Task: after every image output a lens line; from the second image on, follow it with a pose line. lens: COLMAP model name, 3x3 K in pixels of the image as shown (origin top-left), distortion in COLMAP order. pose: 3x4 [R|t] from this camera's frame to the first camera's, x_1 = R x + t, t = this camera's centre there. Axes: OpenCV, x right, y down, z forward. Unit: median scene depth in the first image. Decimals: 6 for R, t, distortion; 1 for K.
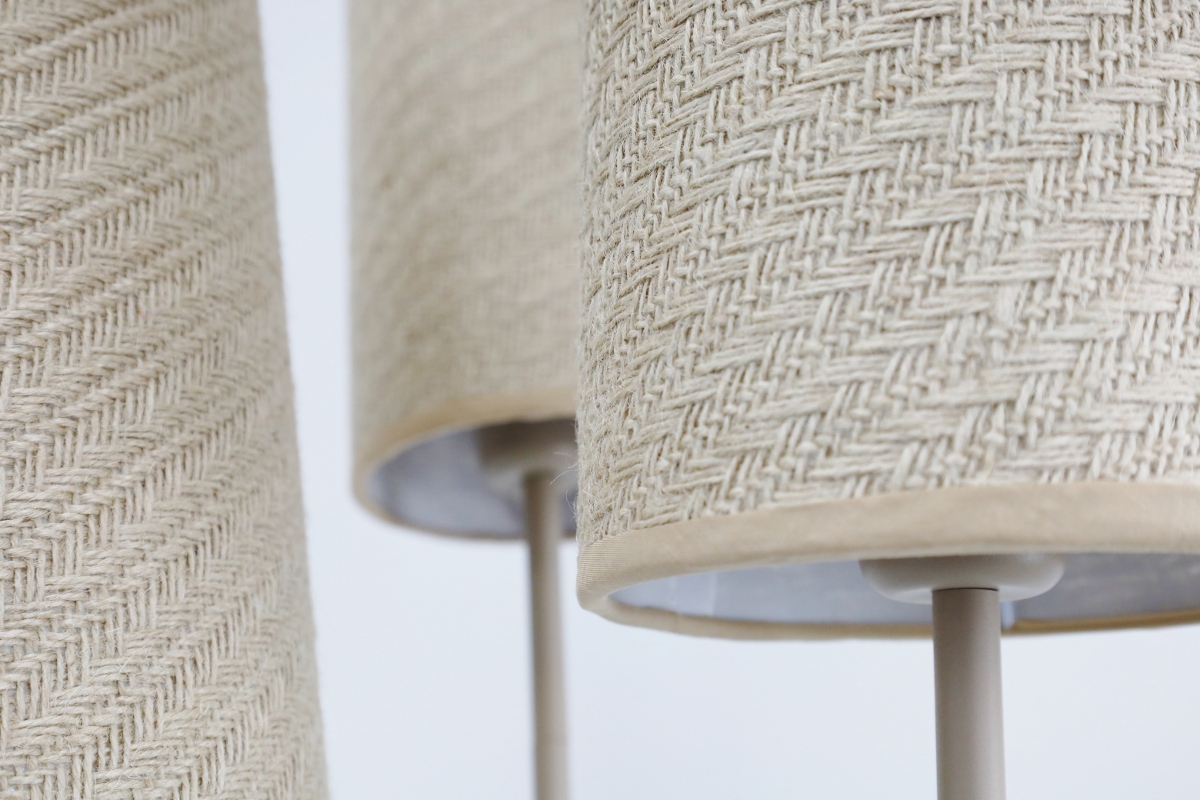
lens RADIAL K [[1656.8, 0, 601.0], [0, 1656.8, 396.8], [0, 0, 1]] dist [-0.025752, 0.000000]
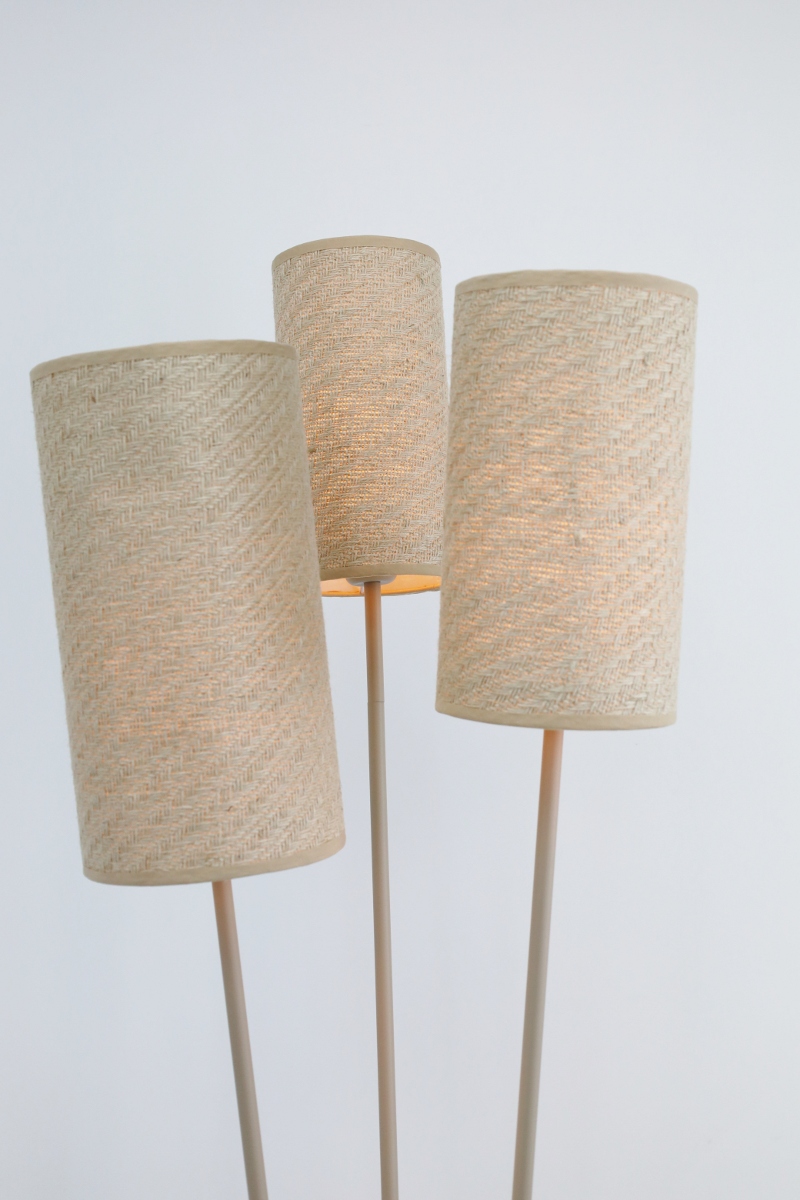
lens RADIAL K [[1656.8, 0, 401.6], [0, 1656.8, 599.7], [0, 0, 1]] dist [-0.025752, 0.000000]
pose [[0.990219, 0.031481, 0.135924, -0.635045], [-0.070512, 0.953560, 0.292835, -1.232561], [-0.120393, -0.299555, 0.946453, -2.383896]]
